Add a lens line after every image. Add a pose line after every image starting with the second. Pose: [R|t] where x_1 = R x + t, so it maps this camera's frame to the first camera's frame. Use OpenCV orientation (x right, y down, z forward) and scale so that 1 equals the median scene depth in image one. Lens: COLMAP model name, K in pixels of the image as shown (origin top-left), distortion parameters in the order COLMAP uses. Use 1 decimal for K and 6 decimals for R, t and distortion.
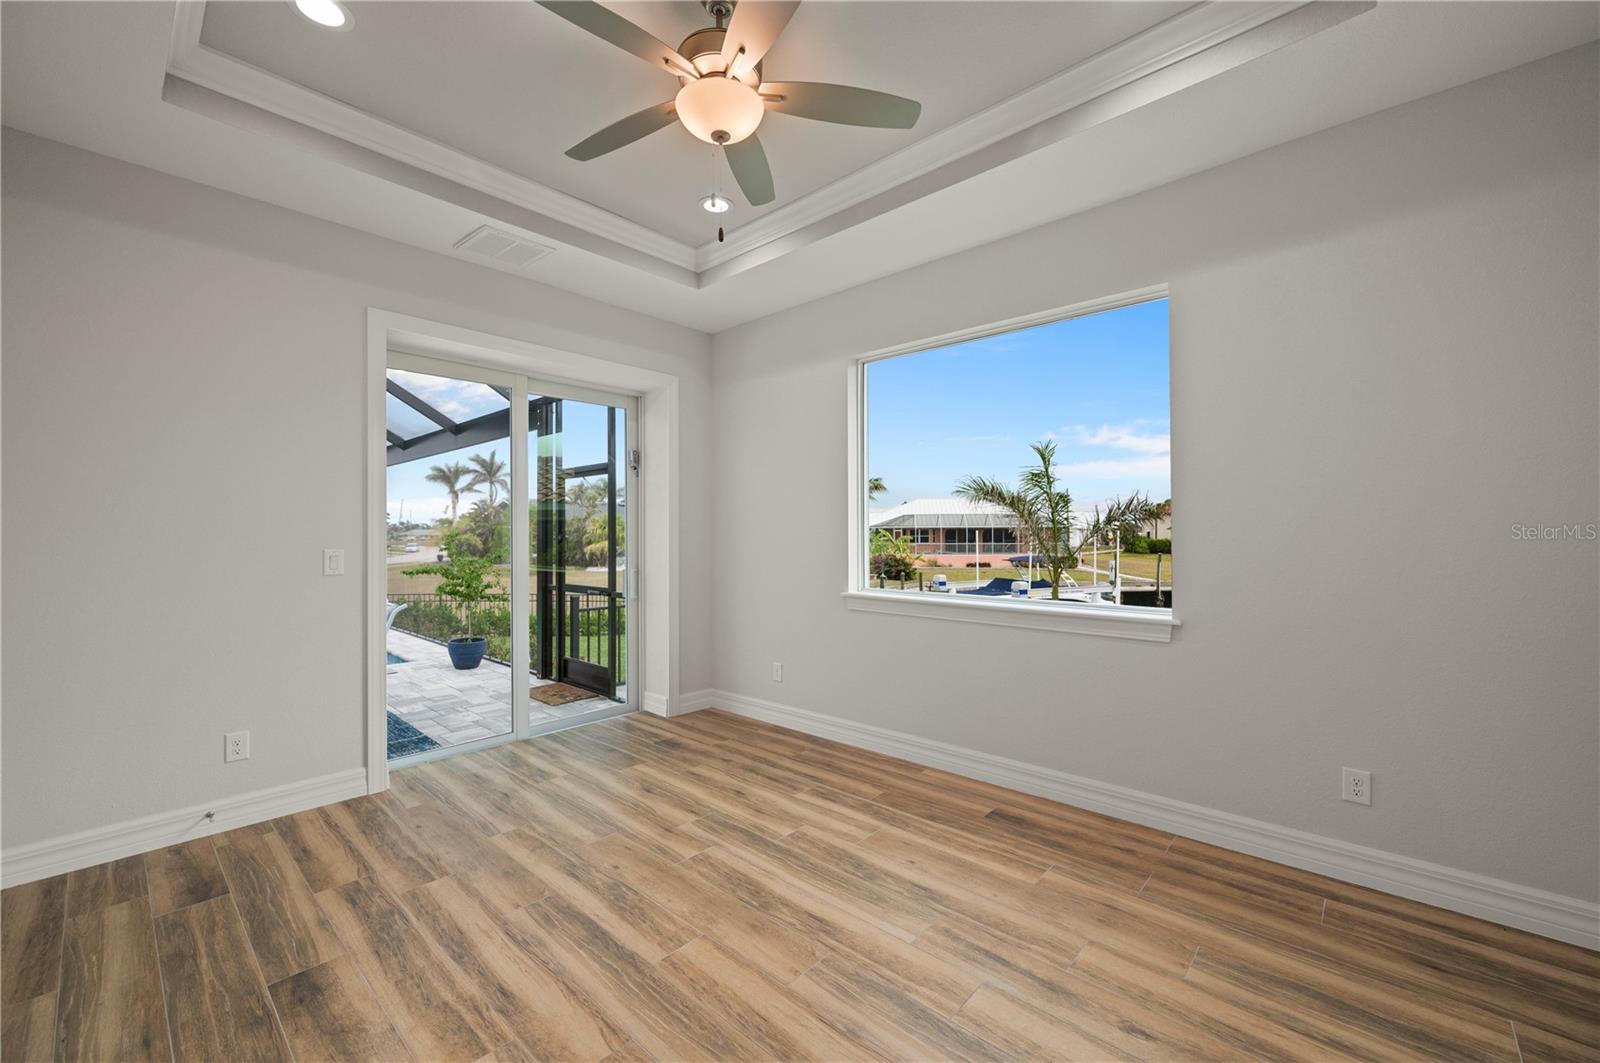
lens RADIAL K [[640.5, 0, 796.9], [0, 640.5, 533.8], [0, 0, 1]] dist [0.000513, -0.000126]
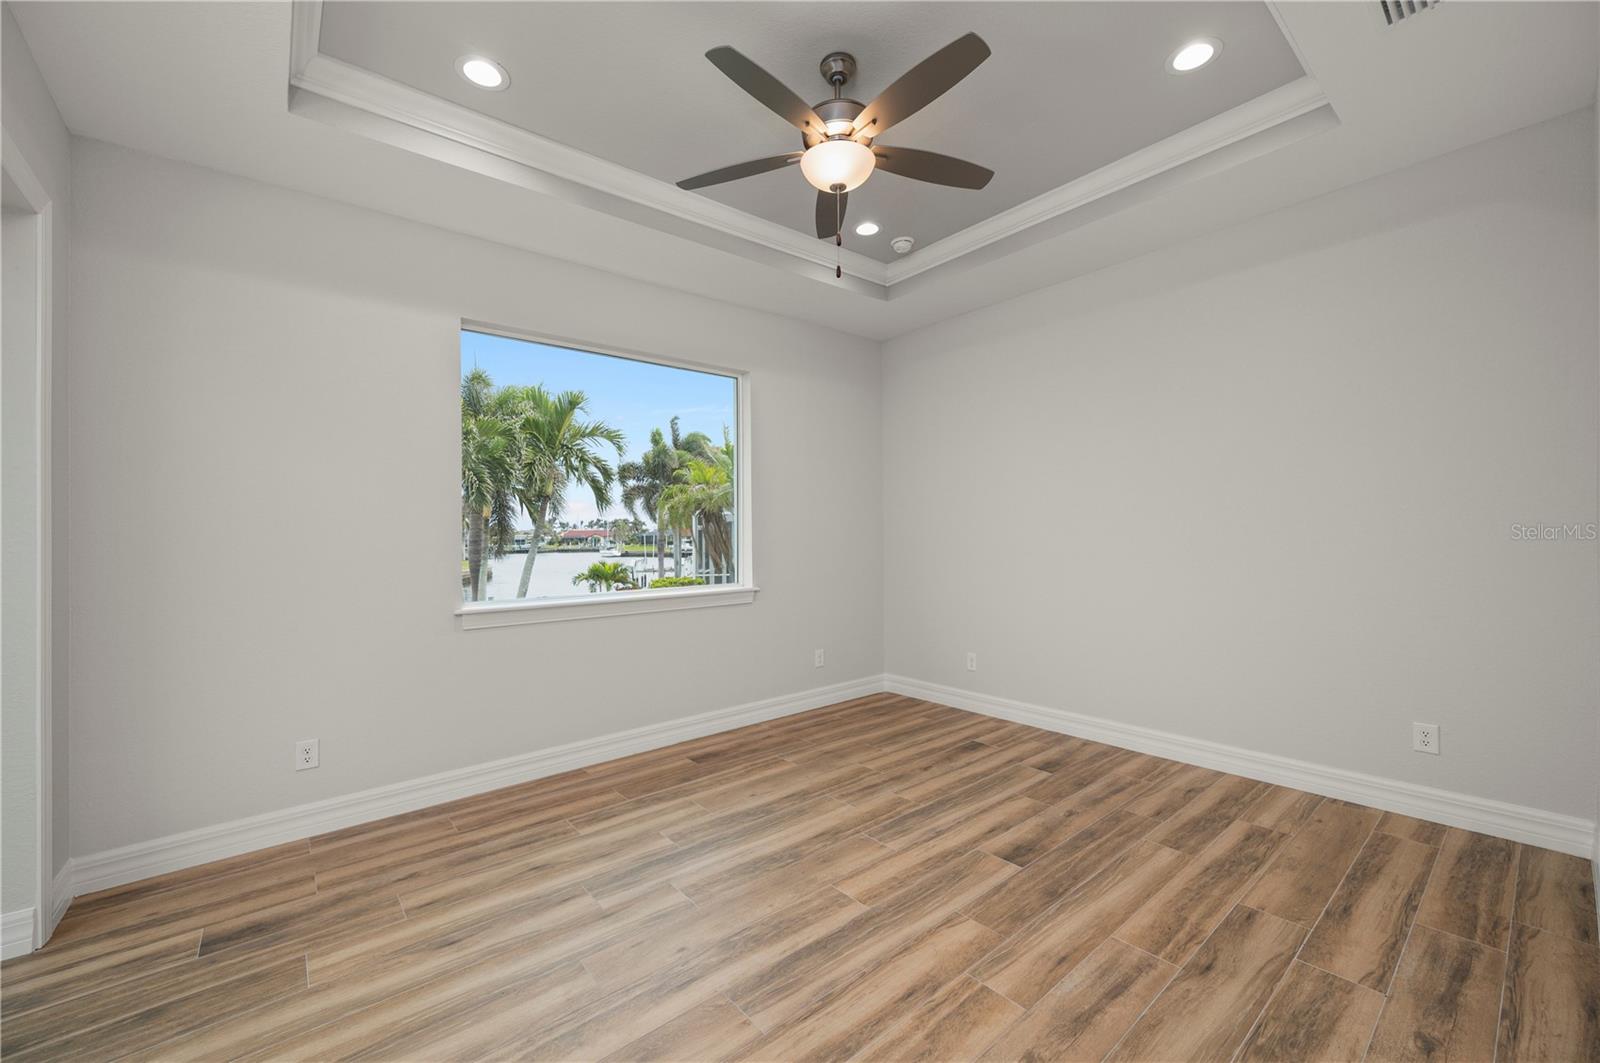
lens RADIAL K [[632.6, 0, 800.0], [0, 632.6, 531.5], [0, 0, 1]] dist [0.000207, 0.000375]
pose [[0.138499, 0.006614, 0.990340, -0.891704], [0.018371, 0.999788, -0.009247, 0.010672], [-0.990192, 0.019474, 0.138348, 0.630522]]
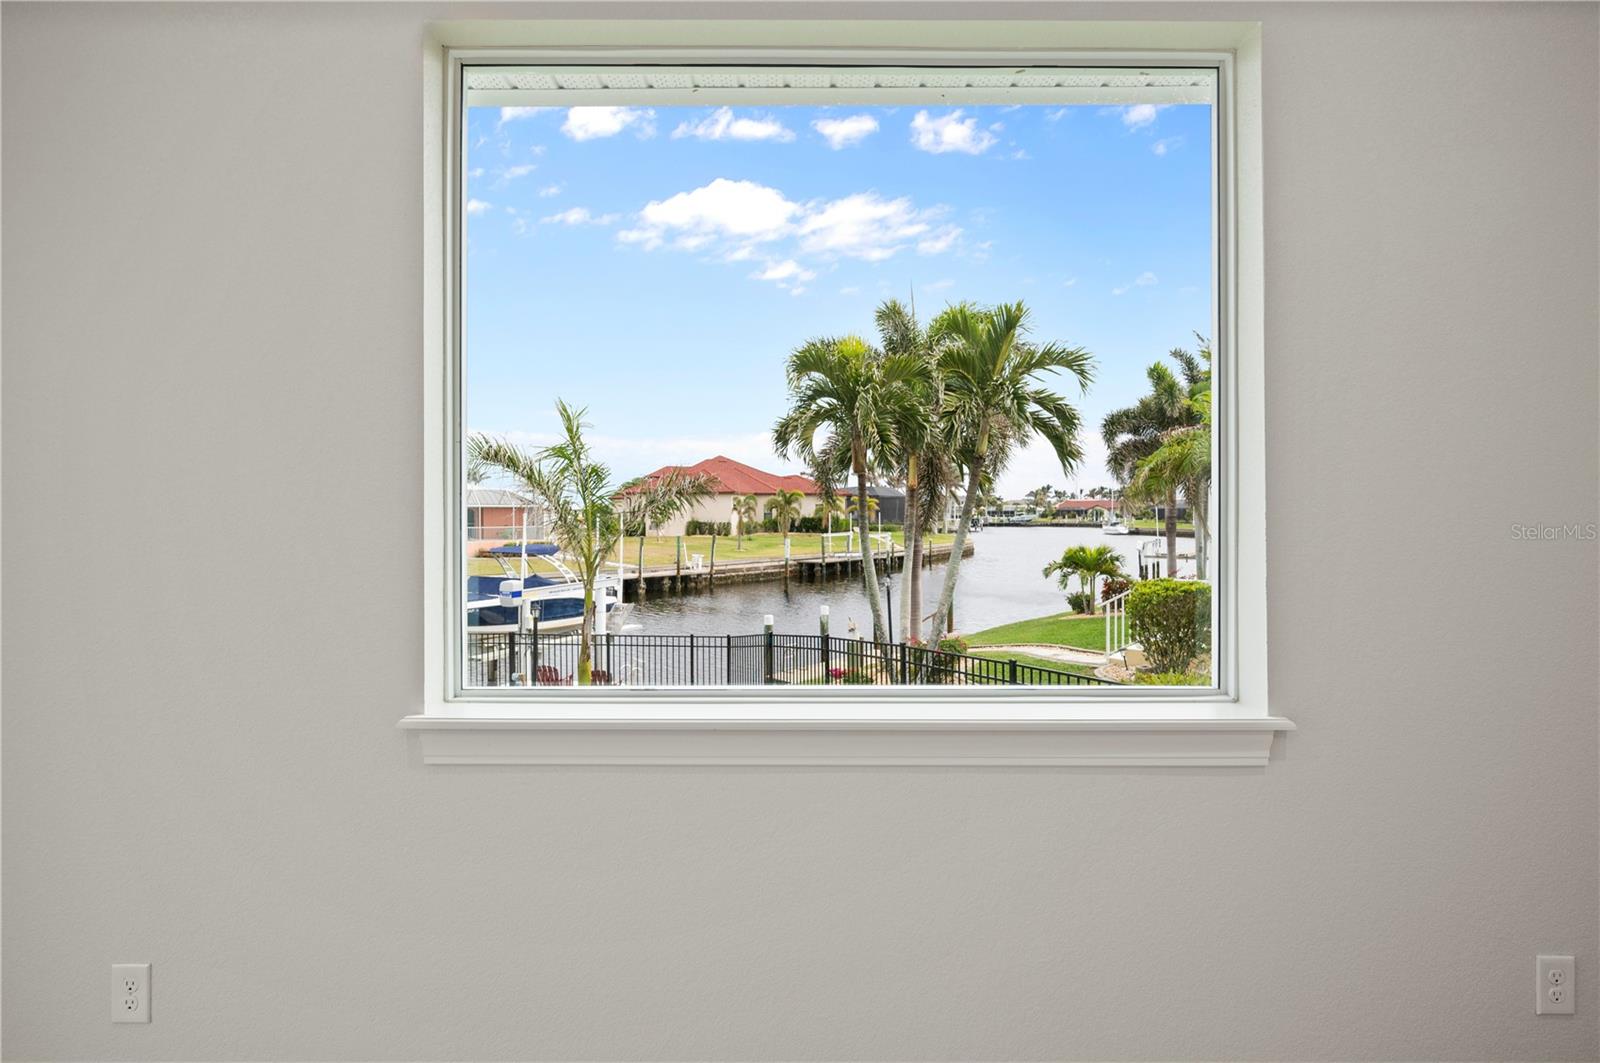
lens RADIAL K [[757.3, 0, 801.9], [0, 757.3, 516.1], [0, 0, 1]] dist [0.001158, -0.000156]
pose [[0.735563, -0.003452, 0.677448, -0.059791], [0.003095, 0.999994, 0.001735, -0.020964], [-0.677450, 0.000820, 0.735569, 0.771130]]
